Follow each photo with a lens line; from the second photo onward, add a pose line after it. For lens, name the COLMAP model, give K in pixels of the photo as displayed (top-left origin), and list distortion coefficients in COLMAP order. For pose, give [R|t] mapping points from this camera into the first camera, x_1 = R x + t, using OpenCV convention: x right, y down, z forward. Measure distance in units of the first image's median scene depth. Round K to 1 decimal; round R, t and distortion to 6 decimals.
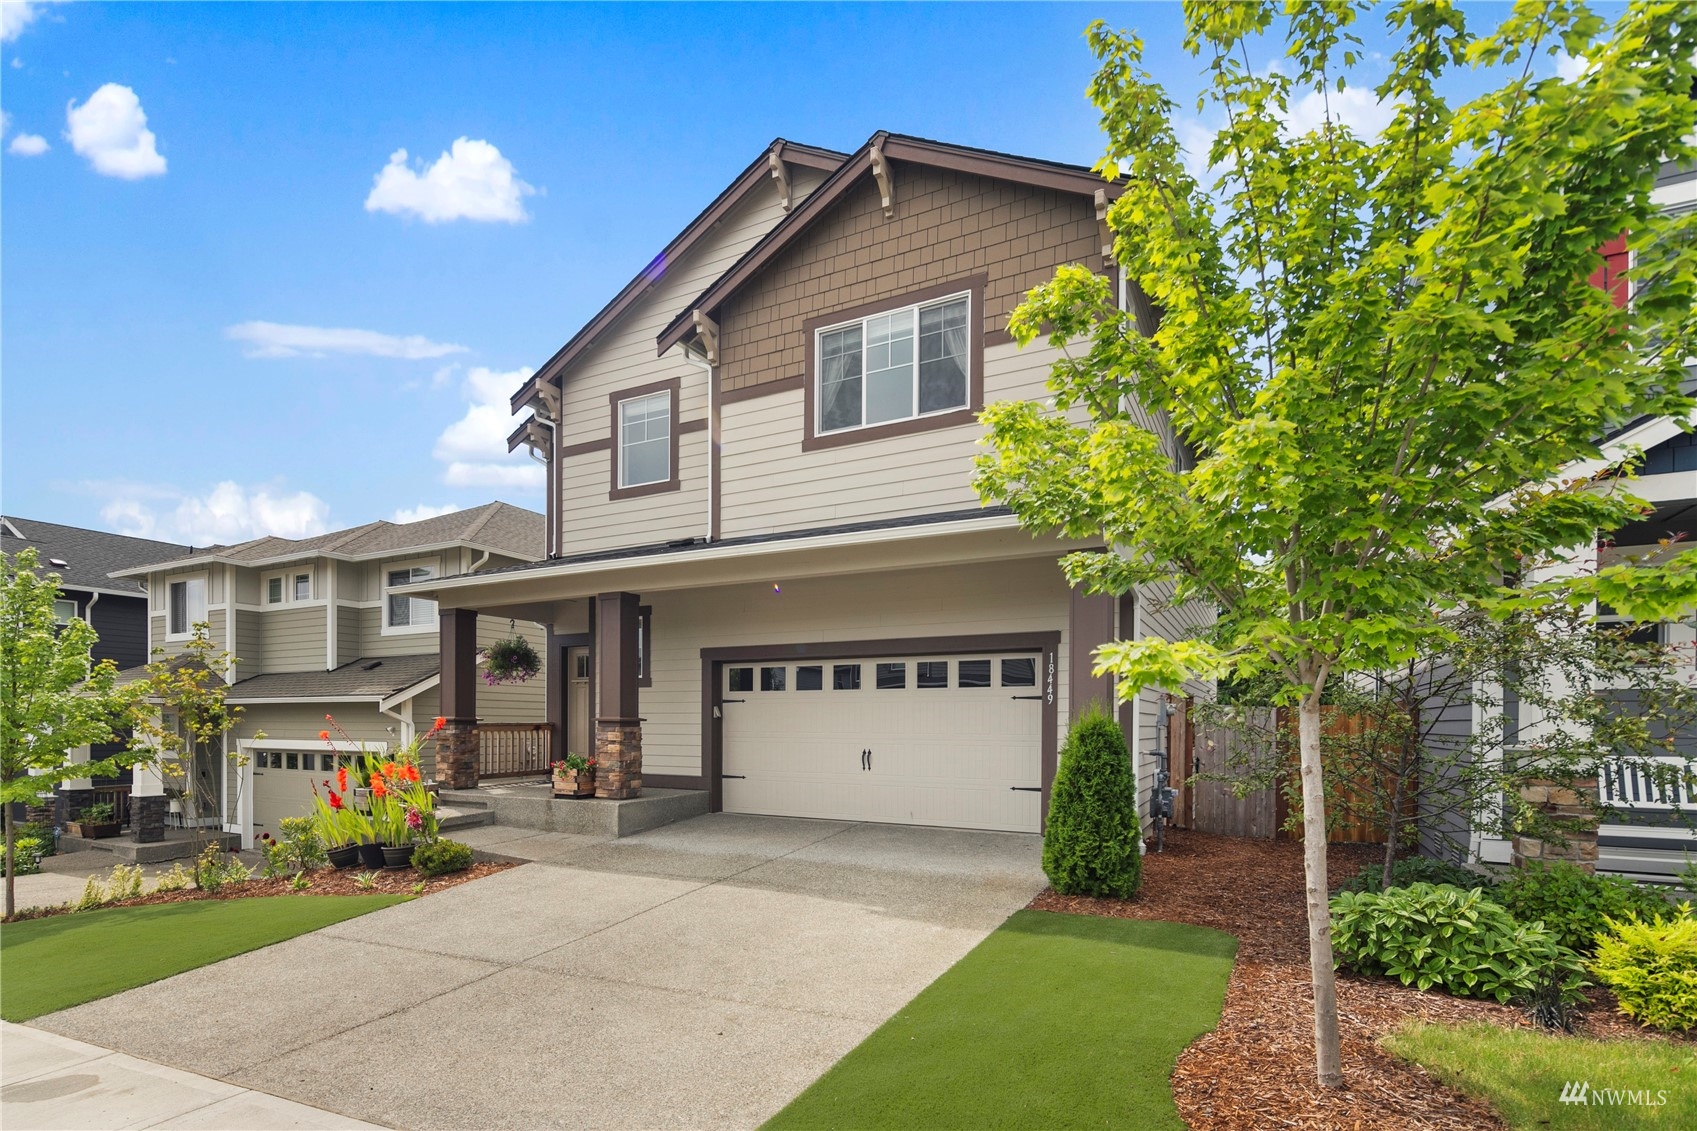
lens RADIAL K [[830.0, 0, 829.7], [0, 830.0, 557.0], [0, 0, 1]] dist [0.001102, -0.000824]
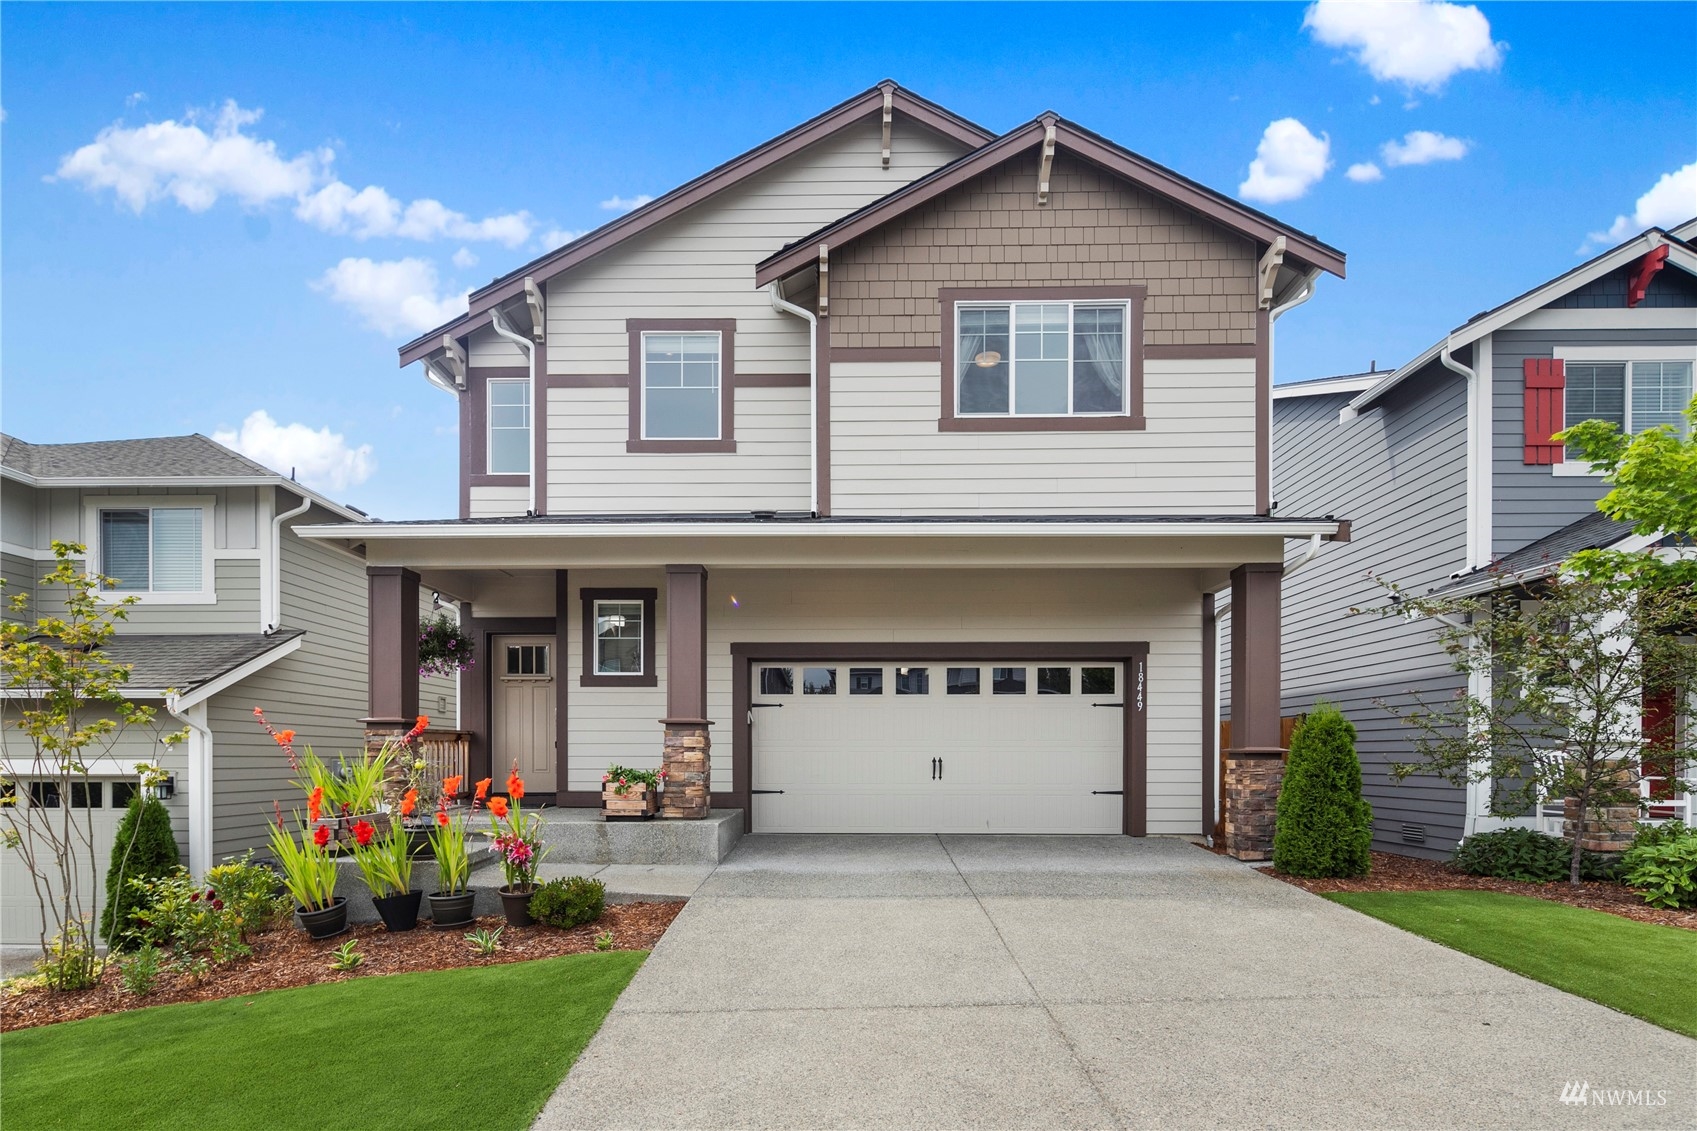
lens RADIAL K [[843.3, 0, 848.6], [0, 843.3, 599.2], [0, 0, 1]] dist [-0.000511, -0.000219]
pose [[0.886746, 0.081728, 0.454974, -0.510286], [-0.088246, 0.996075, -0.006935, 0.070376], [-0.453755, -0.034000, 0.890478, 0.206258]]
